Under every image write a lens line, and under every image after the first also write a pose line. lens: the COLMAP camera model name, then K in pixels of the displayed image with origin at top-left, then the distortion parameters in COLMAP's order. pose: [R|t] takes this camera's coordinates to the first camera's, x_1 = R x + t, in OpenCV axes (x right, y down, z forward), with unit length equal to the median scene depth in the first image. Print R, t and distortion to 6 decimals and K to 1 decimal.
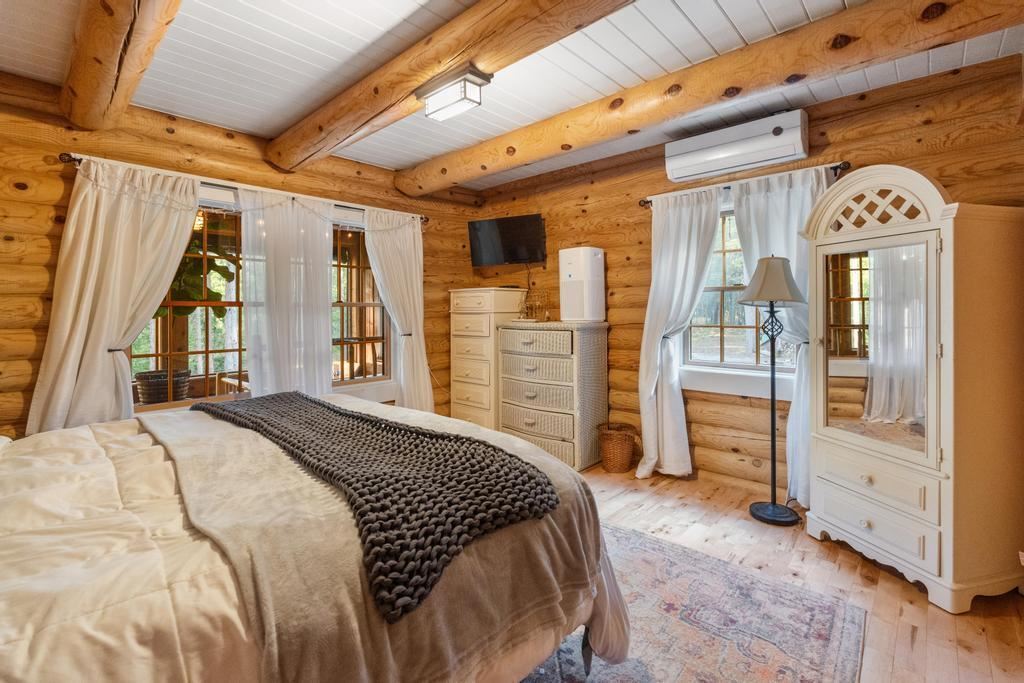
lens RADIAL K [[448.6, 0, 511.7], [0, 448.6, 317.8], [0, 0, 1]] dist [-0.007045, 0.000334]
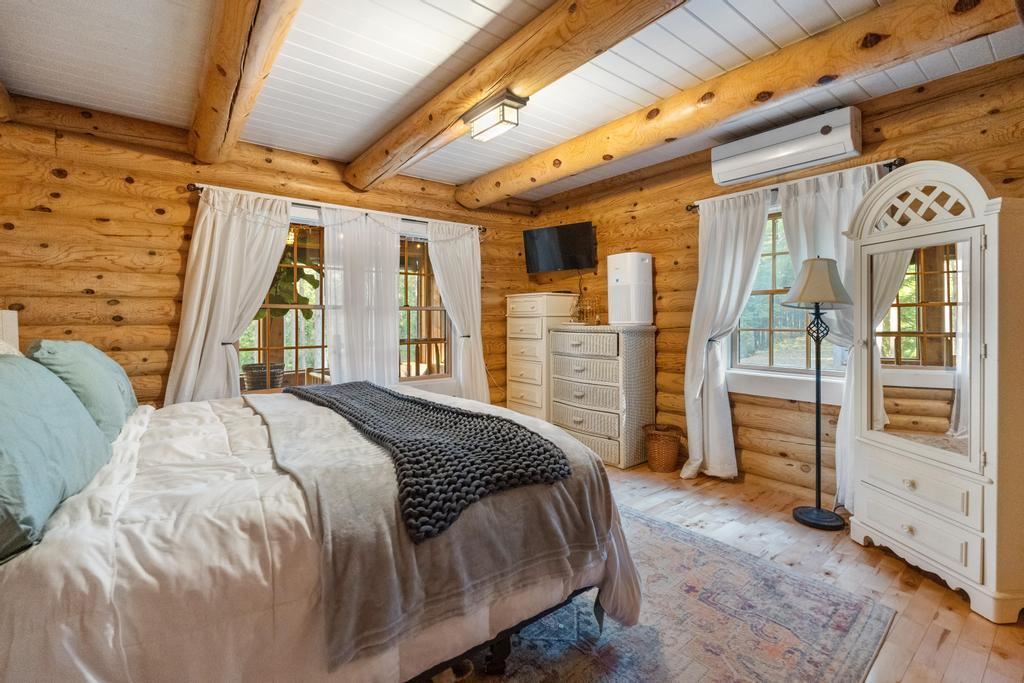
lens RADIAL K [[448.6, 0, 513.2], [0, 448.6, 330.9], [0, 0, 1]] dist [-0.007045, 0.000334]
pose [[0.987562, 0.008586, -0.156993, 0.088479], [-0.007292, 0.999935, 0.008814, 0.024943], [0.157058, -0.007560, 0.987560, -0.098851]]
